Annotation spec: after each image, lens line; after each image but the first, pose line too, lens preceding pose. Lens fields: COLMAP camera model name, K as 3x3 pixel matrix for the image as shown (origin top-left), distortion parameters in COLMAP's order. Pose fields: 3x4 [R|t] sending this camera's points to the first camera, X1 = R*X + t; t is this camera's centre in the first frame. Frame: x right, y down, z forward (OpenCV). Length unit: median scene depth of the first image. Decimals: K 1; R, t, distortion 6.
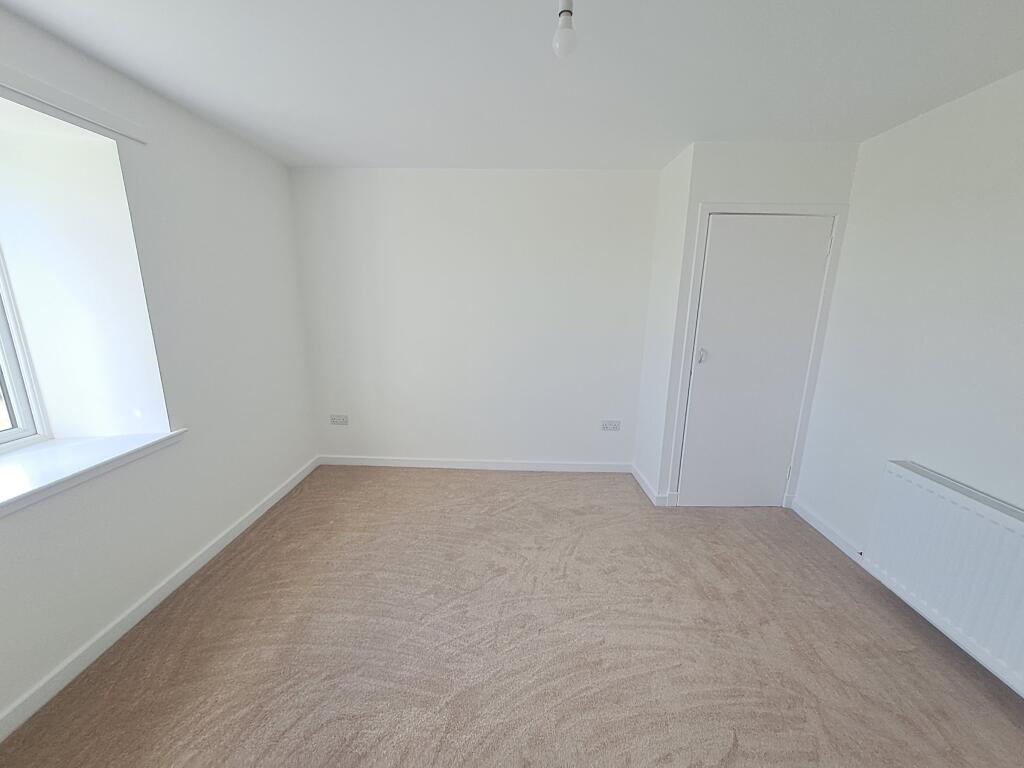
lens RADIAL K [[404.6, 0, 512.0], [0, 404.6, 384.0], [0, 0, 1]] dist [-0.000940, 0.000053]
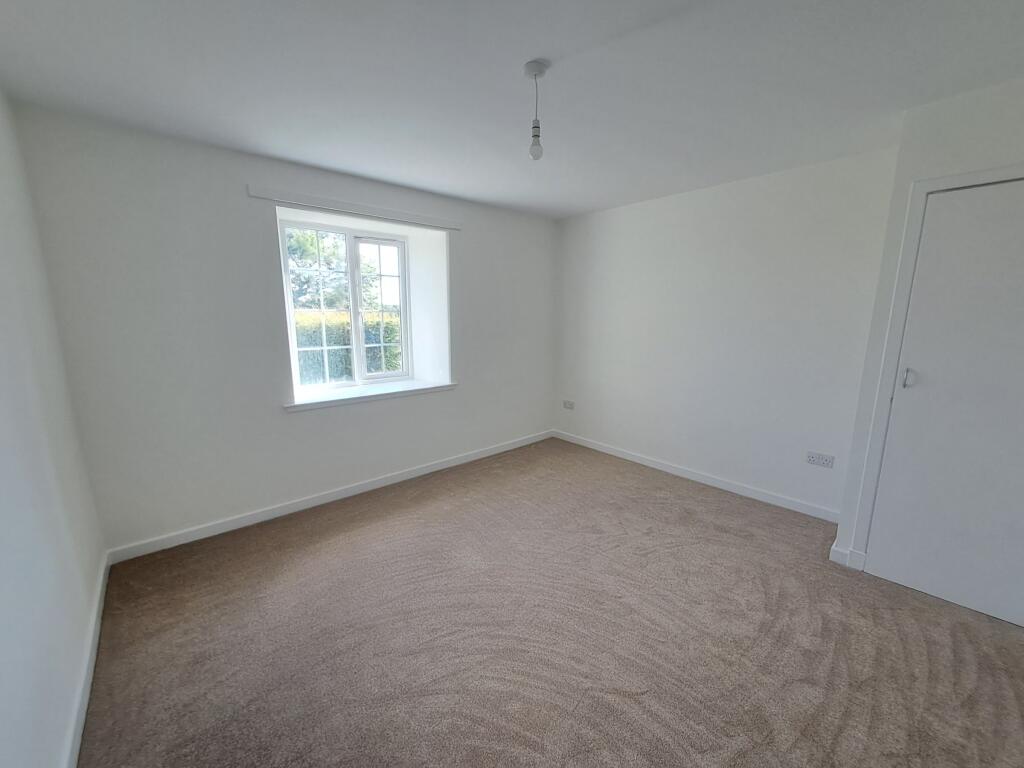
lens RADIAL K [[404.6, 0, 512.0], [0, 404.6, 384.0], [0, 0, 1]] dist [-0.000940, 0.000053]
pose [[0.688270, 0.114021, -0.716438, 0.507059], [-0.147285, 0.988966, 0.015899, 0.037915], [0.710346, 0.094578, 0.697469, -0.055842]]
